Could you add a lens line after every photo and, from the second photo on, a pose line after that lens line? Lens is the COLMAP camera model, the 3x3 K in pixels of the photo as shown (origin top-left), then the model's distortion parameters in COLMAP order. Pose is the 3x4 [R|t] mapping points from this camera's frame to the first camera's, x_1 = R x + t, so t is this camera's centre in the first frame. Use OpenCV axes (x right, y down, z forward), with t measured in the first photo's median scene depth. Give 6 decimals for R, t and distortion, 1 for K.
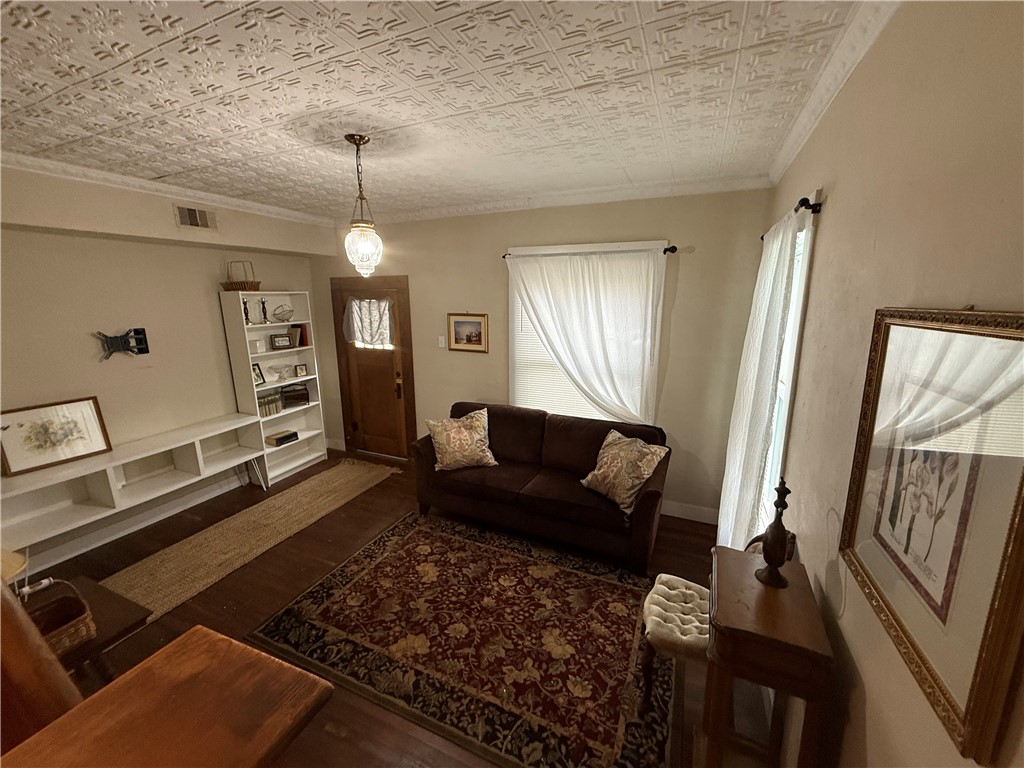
lens RADIAL K [[406.8, 0, 508.4], [0, 406.8, 379.8], [0, 0, 1]] dist [0.000753, 0.000019]
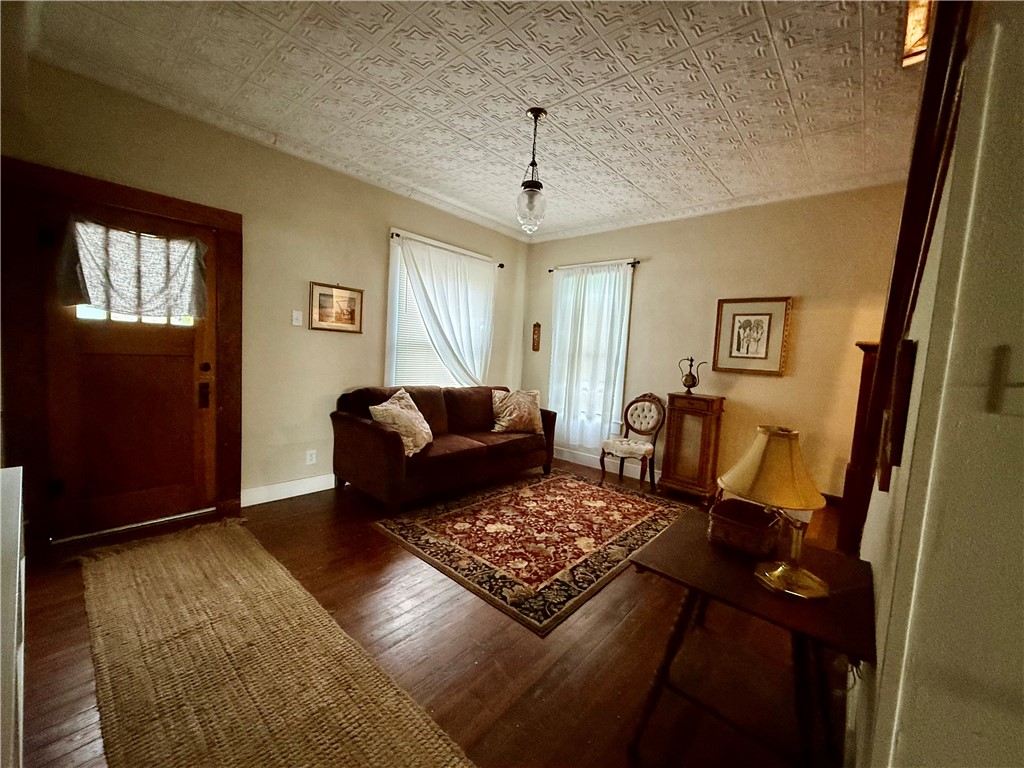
lens RADIAL K [[407.7, 0, 508.4], [0, 407.7, 382.4], [0, 0, 1]] dist [-0.002518, -0.000450]
pose [[0.299426, -0.057097, 0.952410, -1.291319], [0.130657, 0.991258, 0.018348, 0.103363], [-0.945131, 0.118945, 0.304268, 0.699163]]
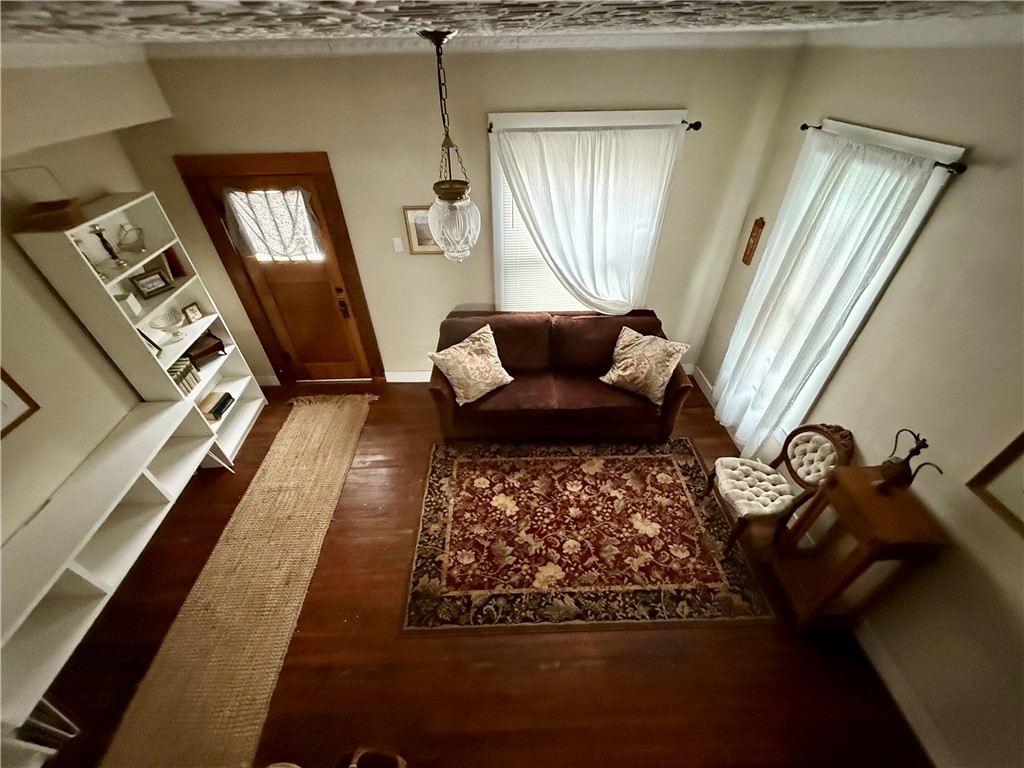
lens RADIAL K [[407.7, 0, 508.4], [0, 407.7, 382.4], [0, 0, 1]] dist [-0.002518, -0.000450]
pose [[0.903193, -0.278994, 0.326199, -0.507359], [0.097062, 0.873018, 0.477932, -0.362864], [-0.418117, -0.400003, 0.815583, 0.275755]]
